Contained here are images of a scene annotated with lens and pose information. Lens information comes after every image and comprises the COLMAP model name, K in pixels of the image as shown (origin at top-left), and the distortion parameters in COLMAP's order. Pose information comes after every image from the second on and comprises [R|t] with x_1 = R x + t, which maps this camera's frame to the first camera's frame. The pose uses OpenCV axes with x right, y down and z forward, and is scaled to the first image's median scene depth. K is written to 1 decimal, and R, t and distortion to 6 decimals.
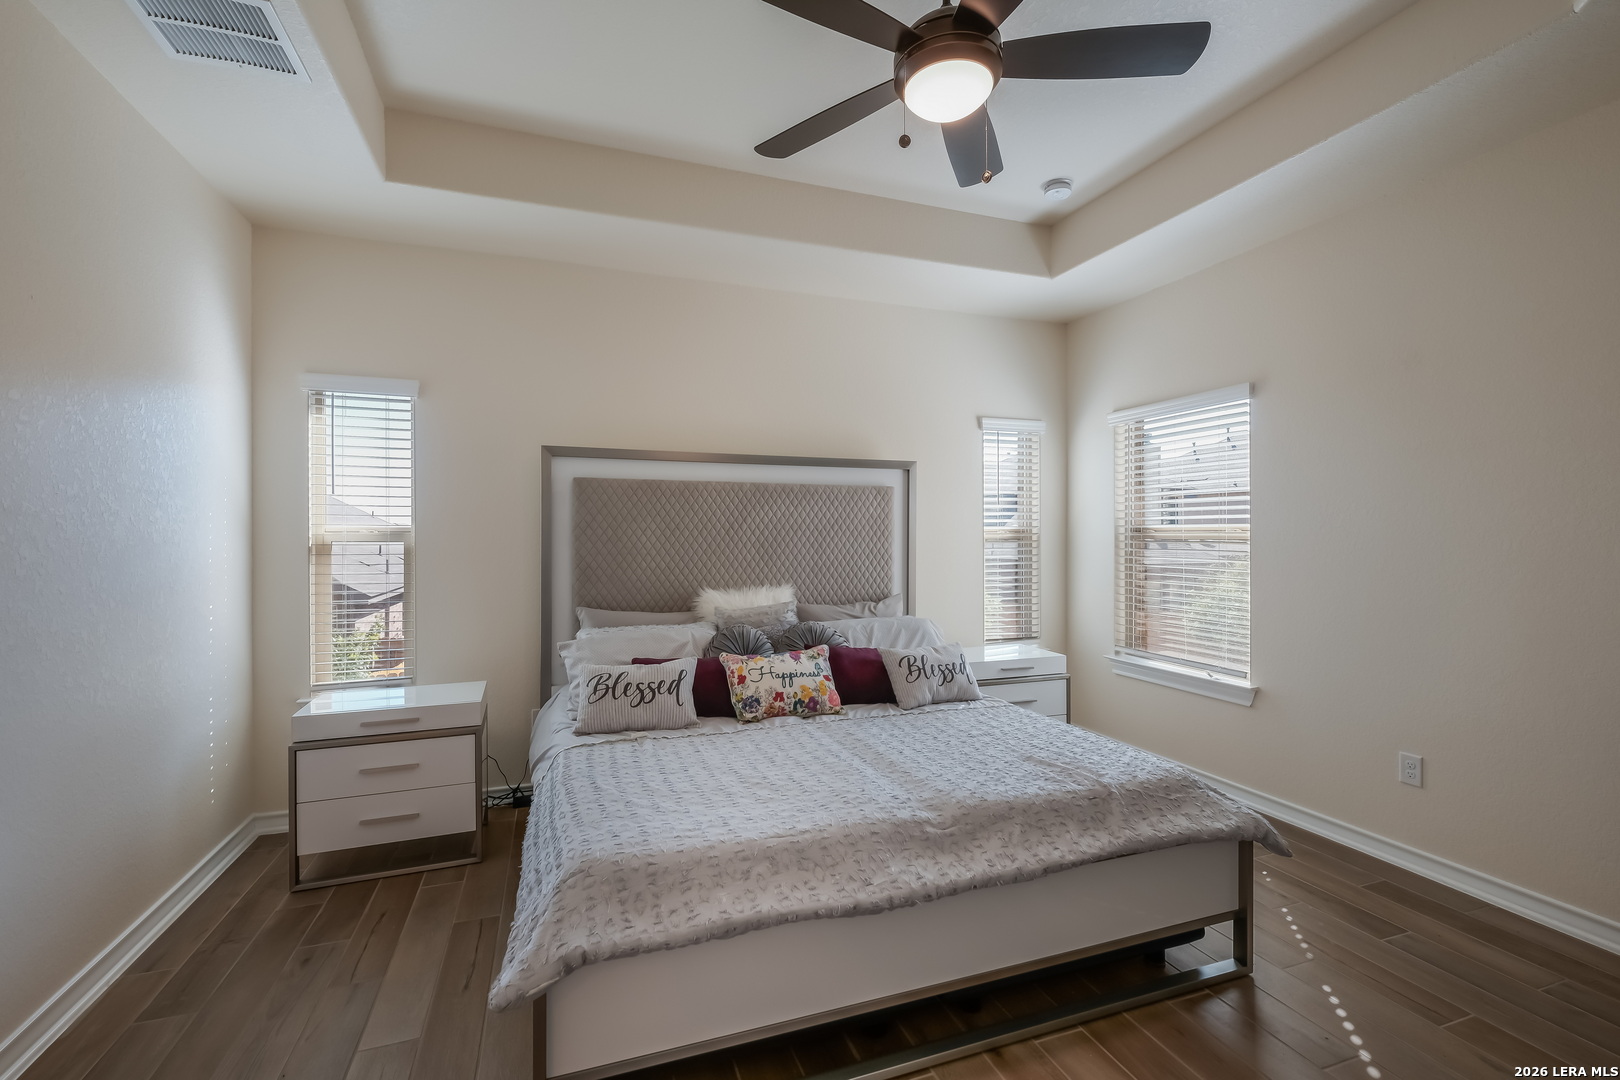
lens RADIAL K [[699.7, 0, 805.9], [0, 699.7, 538.5], [0, 0, 1]] dist [-0.001958, -0.000696]
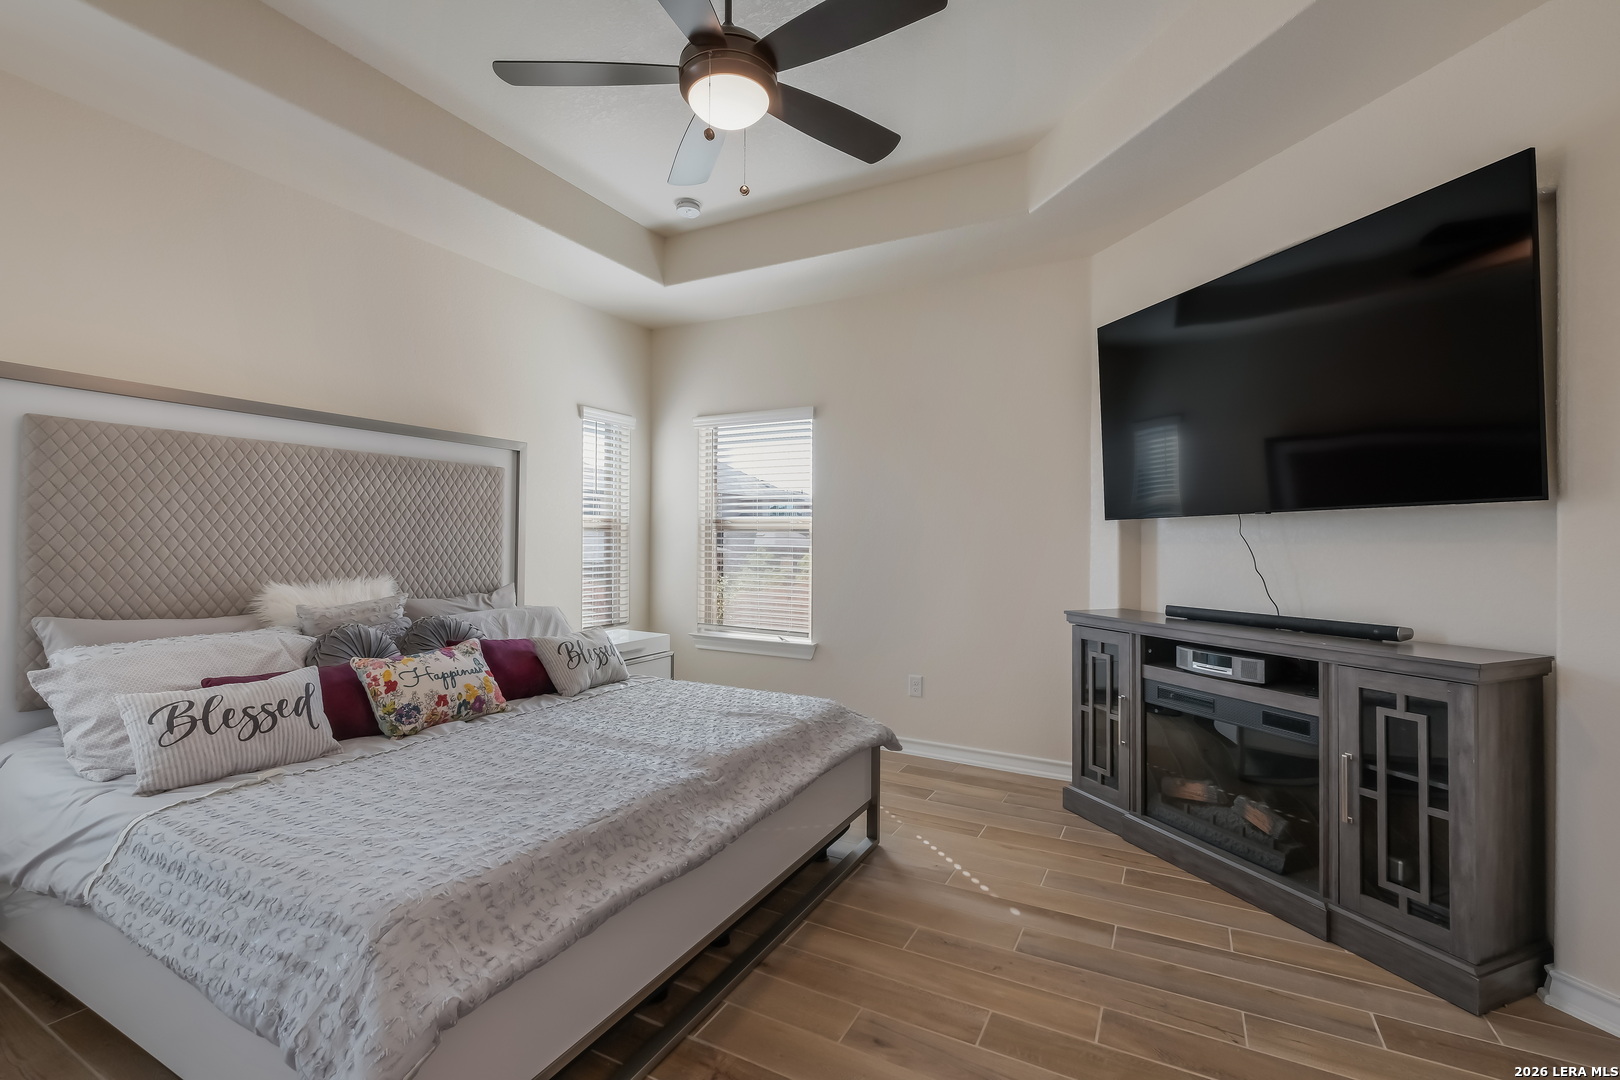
lens RADIAL K [[699.7, 0, 807.0], [0, 699.7, 537.4], [0, 0, 1]] dist [-0.001958, -0.000696]
pose [[0.740190, 0.007835, 0.672352, -0.275753], [-0.004937, 0.999968, -0.006217, 0.029891], [-0.672379, 0.001283, 0.740206, 0.067671]]
